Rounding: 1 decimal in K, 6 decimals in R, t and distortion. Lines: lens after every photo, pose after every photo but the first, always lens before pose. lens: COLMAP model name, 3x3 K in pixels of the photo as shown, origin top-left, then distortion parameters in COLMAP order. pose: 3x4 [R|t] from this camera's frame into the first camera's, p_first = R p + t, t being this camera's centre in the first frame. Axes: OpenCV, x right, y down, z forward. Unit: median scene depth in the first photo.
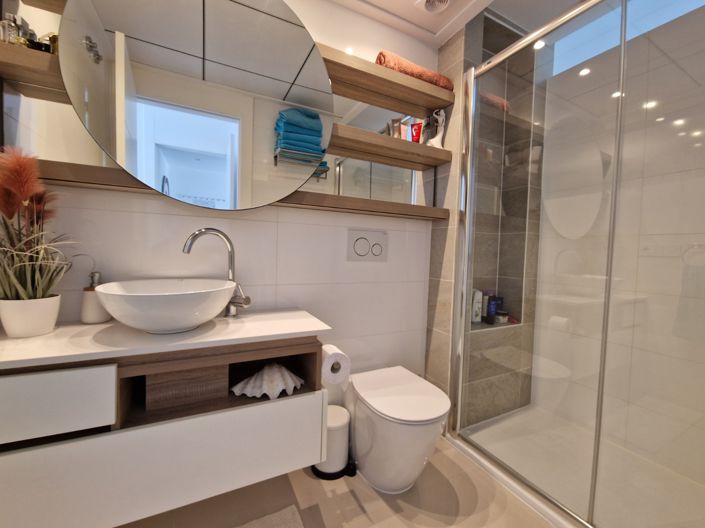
lens RADIAL K [[288.9, 0, 353.4], [0, 288.9, 265.2], [0, 0, 1]] dist [0.000282, -0.002516]
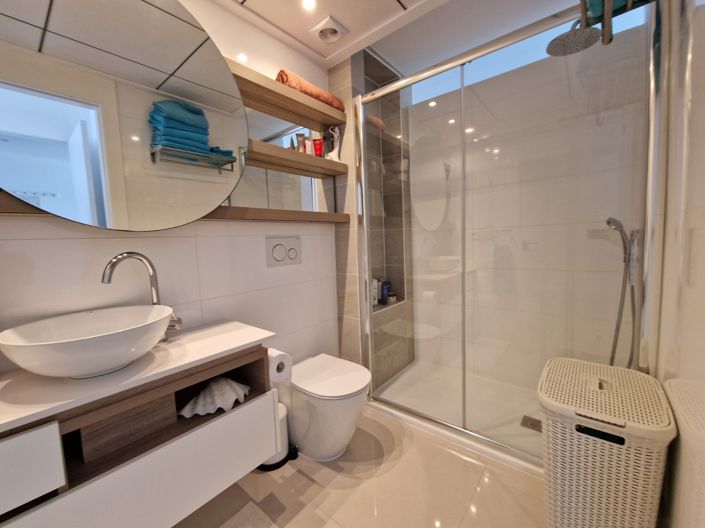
lens RADIAL K [[288.9, 0, 349.8], [0, 288.9, 264.7], [0, 0, 1]] dist [0.000282, -0.002516]
pose [[0.914499, -0.099880, 0.392066, -0.164849], [0.083395, 0.994774, 0.058903, -0.064396], [-0.395901, -0.021170, 0.918049, -0.093011]]
